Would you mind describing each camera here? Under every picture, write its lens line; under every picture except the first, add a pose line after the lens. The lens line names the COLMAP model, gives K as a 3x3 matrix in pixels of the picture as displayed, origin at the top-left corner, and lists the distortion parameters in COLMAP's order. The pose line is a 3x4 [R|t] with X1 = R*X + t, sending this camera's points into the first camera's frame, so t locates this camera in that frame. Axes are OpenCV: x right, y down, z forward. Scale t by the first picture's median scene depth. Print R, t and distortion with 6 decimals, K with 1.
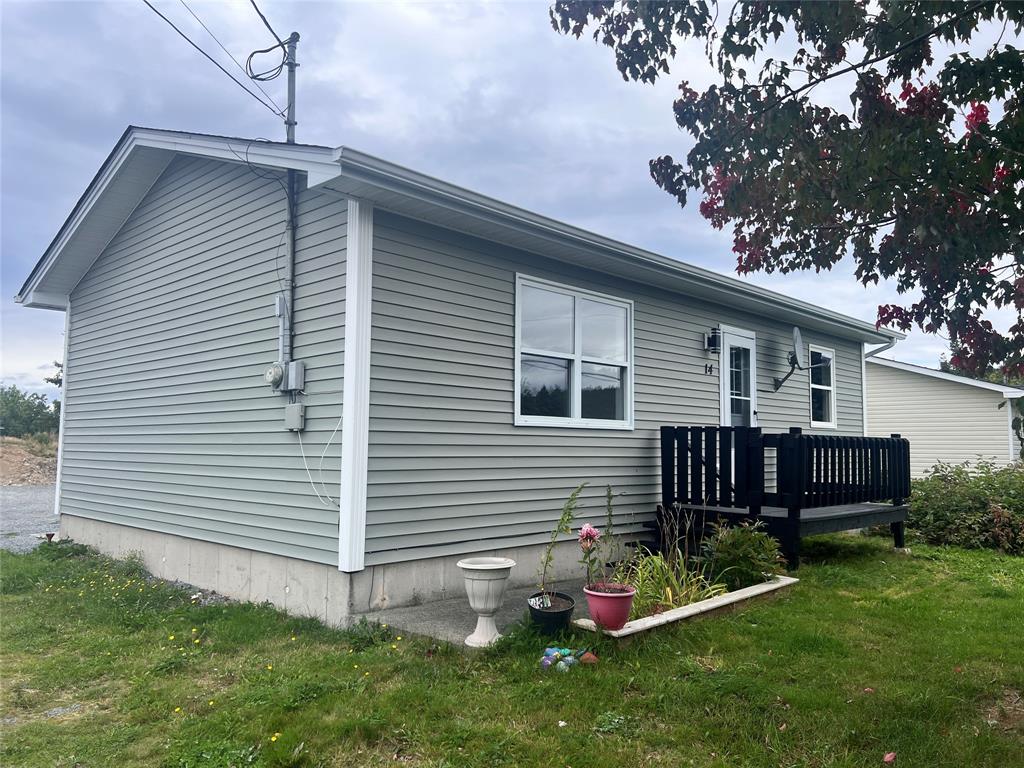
lens RADIAL K [[772.3, 0, 506.6], [0, 772.3, 384.3], [0, 0, 1]] dist [-0.037538, -0.032558]
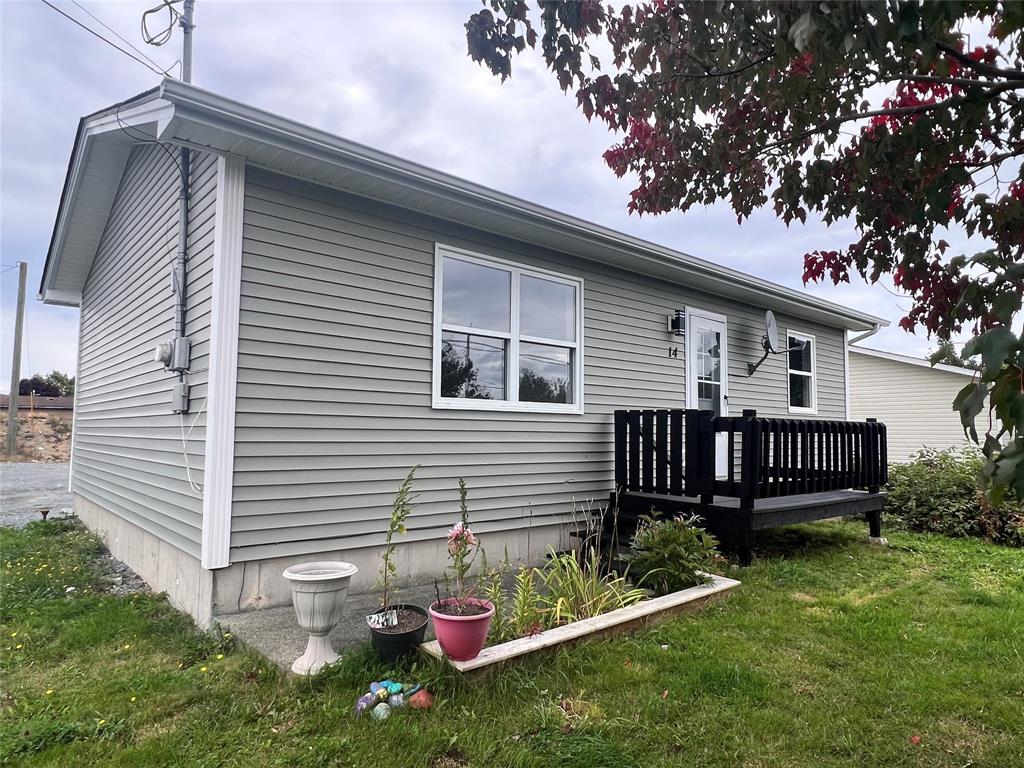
lens RADIAL K [[639.2, 0, 518.1], [0, 639.2, 376.3], [0, 0, 1]] dist [-0.047764, 0.007695]
pose [[0.997446, -0.002702, -0.071373, 0.167508], [0.002431, 0.999990, -0.003875, 0.018522], [0.071383, 0.003691, 0.997442, 0.237848]]
